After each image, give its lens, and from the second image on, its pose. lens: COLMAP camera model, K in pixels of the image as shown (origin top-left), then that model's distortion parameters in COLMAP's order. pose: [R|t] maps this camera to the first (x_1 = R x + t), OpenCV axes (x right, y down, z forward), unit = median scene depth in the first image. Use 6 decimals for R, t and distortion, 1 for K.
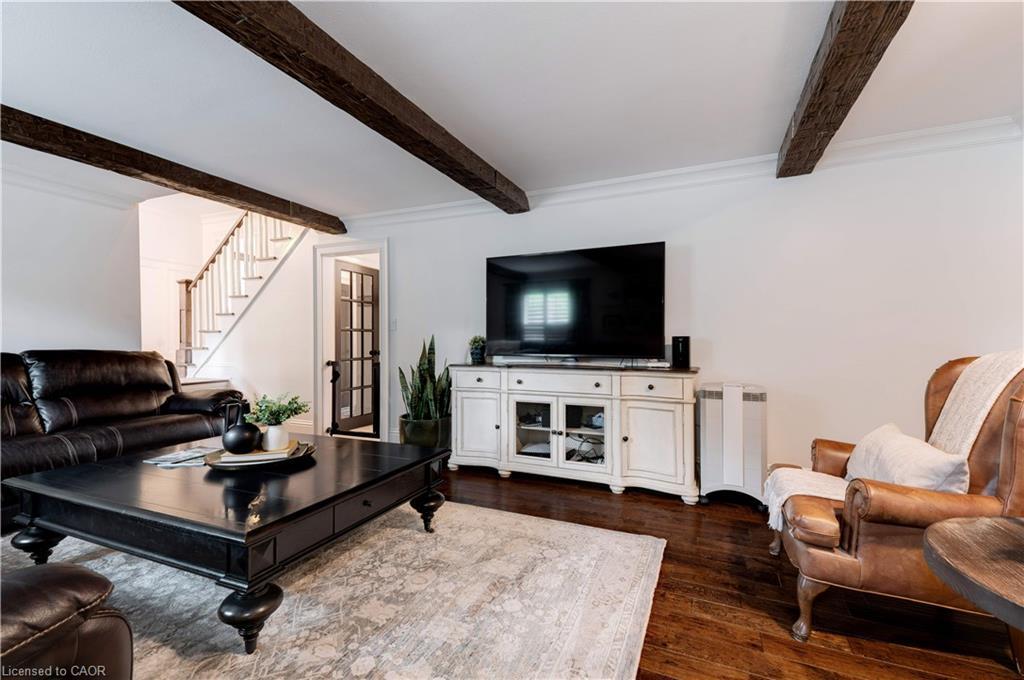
lens RADIAL K [[445.4, 0, 510.9], [0, 445.4, 340.1], [0, 0, 1]] dist [0.043597, -0.006899]
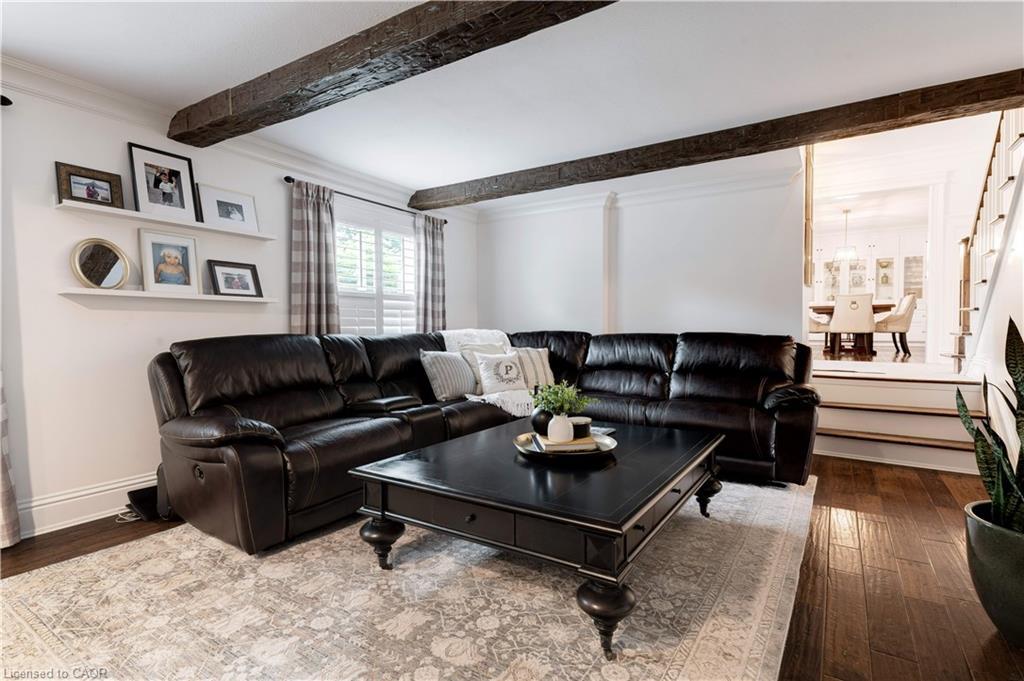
lens RADIAL K [[497.5, 0, 509.5], [0, 497.5, 346.8], [0, 0, 1]] dist [0.023429, -0.000284]
pose [[-0.143064, 0.045819, -0.988652, 0.540667], [0.006968, 0.998950, 0.045288, -0.004692], [0.989689, -0.000410, -0.143233, 1.119644]]
